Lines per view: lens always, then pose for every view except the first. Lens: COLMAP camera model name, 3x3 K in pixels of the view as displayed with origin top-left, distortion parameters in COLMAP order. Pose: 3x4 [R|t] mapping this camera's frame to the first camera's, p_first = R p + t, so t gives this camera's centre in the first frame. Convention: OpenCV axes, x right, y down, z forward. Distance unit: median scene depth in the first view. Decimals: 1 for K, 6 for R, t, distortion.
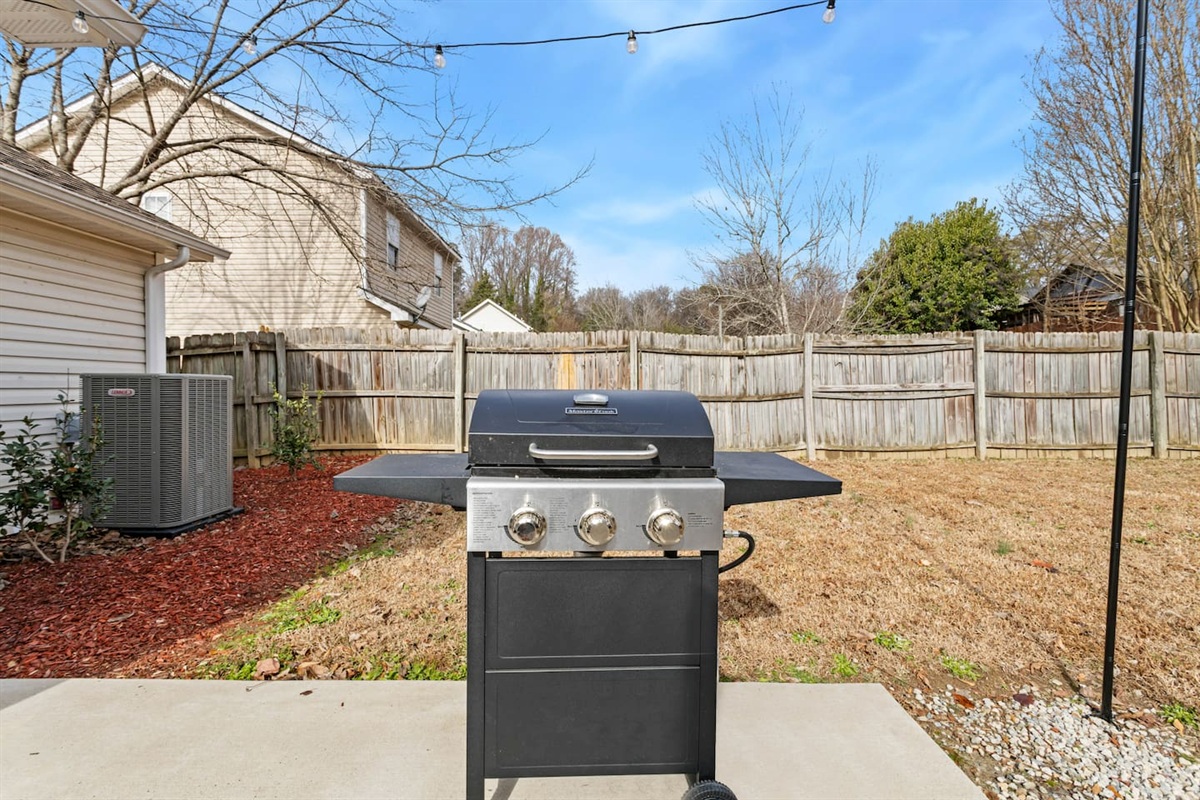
lens RADIAL K [[567.6, 0, 600.7], [0, 567.6, 393.9], [0, 0, 1]] dist [0.002842, 0.000499]
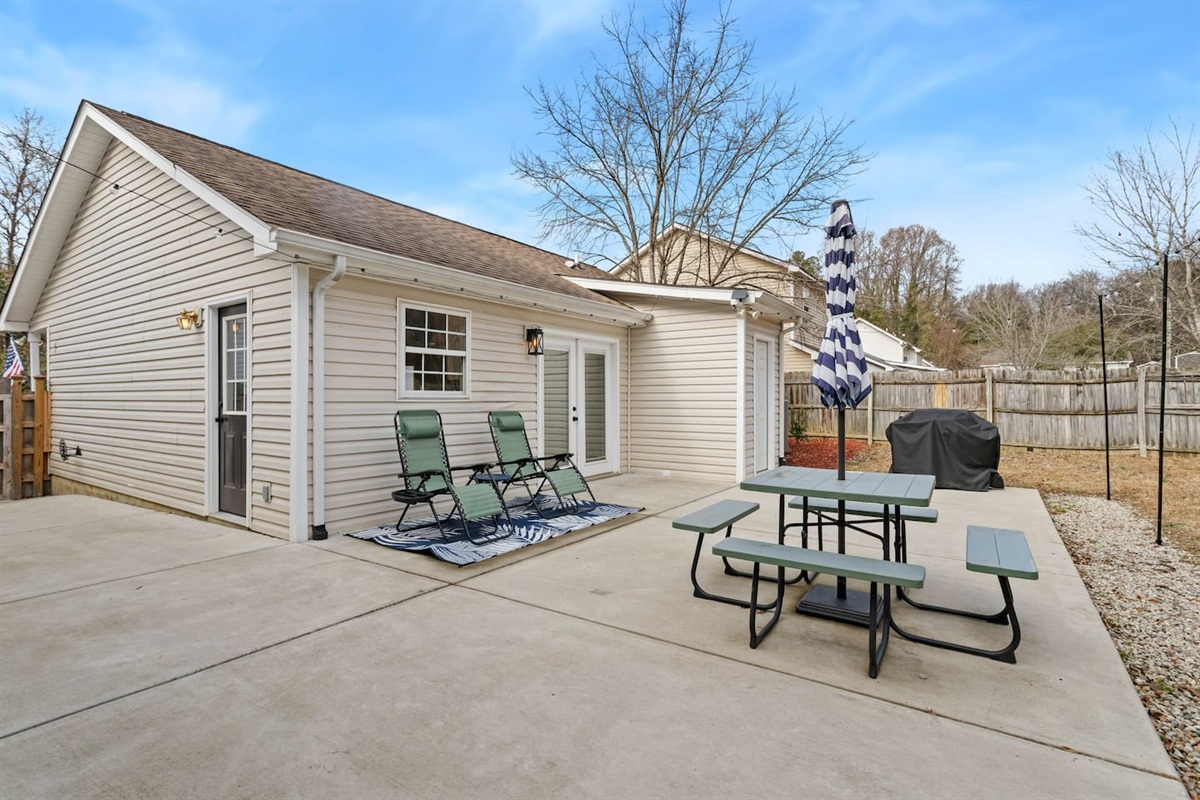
lens RADIAL K [[567.6, 0, 596.5], [0, 567.6, 393.2], [0, 0, 1]] dist [0.002842, 0.000499]
pose [[0.818433, -0.003000, -0.574594, 0.069681], [-0.008557, 0.999812, -0.017408, -0.005793], [0.574538, 0.019164, 0.818253, -0.924524]]
